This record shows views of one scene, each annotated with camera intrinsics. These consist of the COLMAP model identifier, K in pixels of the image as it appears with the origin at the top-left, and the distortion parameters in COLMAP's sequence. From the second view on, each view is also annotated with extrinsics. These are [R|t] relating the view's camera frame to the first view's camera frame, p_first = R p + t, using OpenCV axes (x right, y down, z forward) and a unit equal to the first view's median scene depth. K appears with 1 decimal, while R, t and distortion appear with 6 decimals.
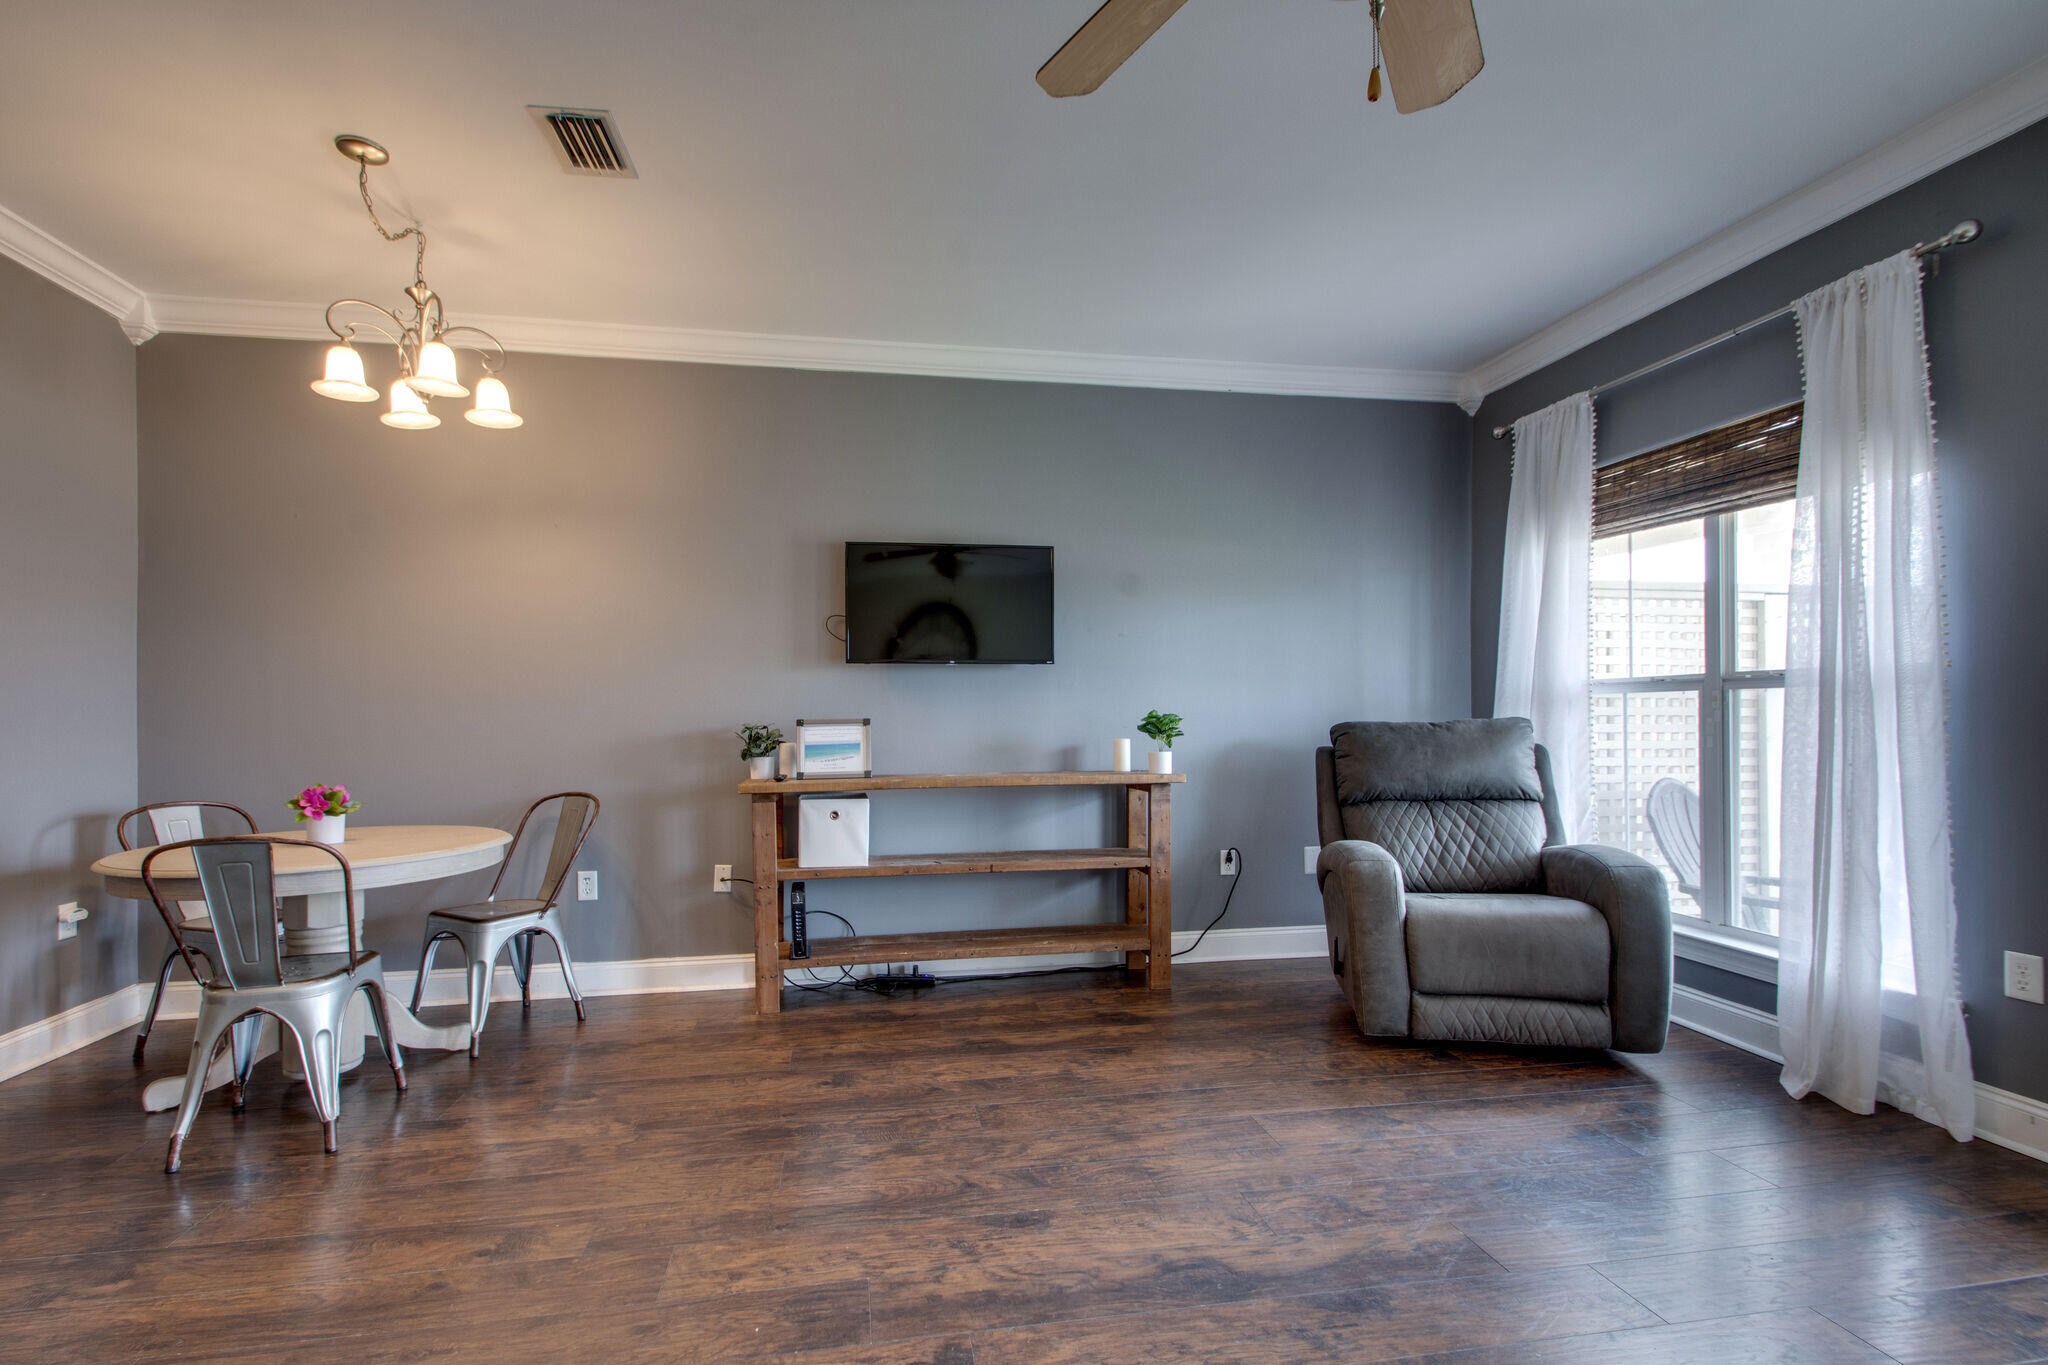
lens RADIAL K [[922.2, 0, 1025.7], [0, 922.2, 710.0], [0, 0, 1]] dist [0.017712, -0.011799]
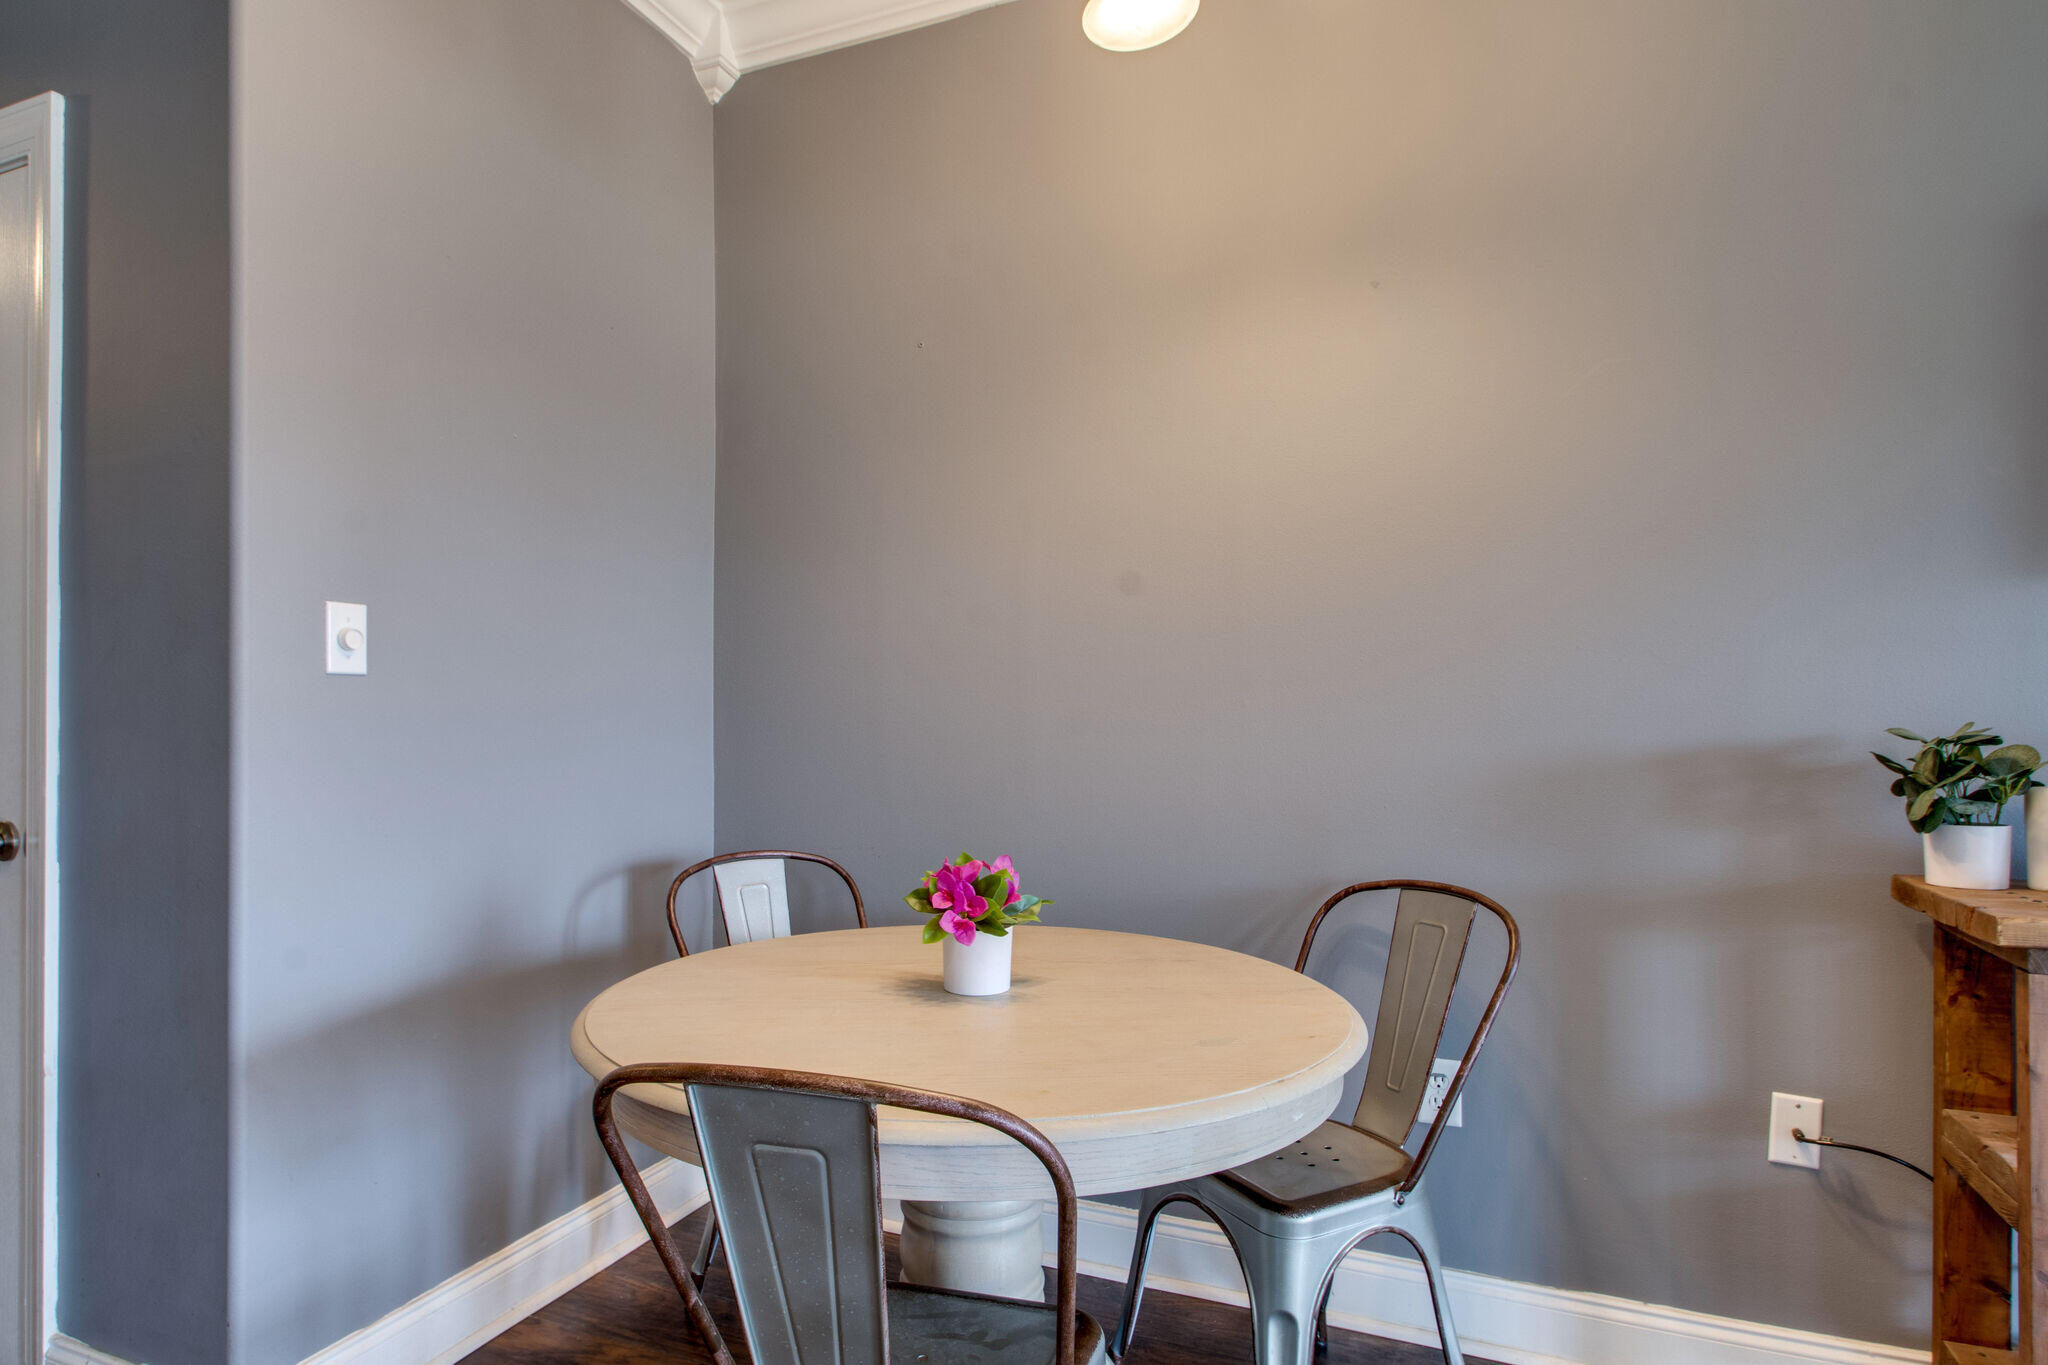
lens RADIAL K [[922.2, 0, 1025.7], [0, 922.2, 710.0], [0, 0, 1]] dist [0.017712, -0.011799]
pose [[0.859271, 0.007287, -0.511468, -0.475081], [-0.004633, 0.999968, 0.006462, 0.007590], [0.511499, -0.003183, 0.859278, 0.590686]]
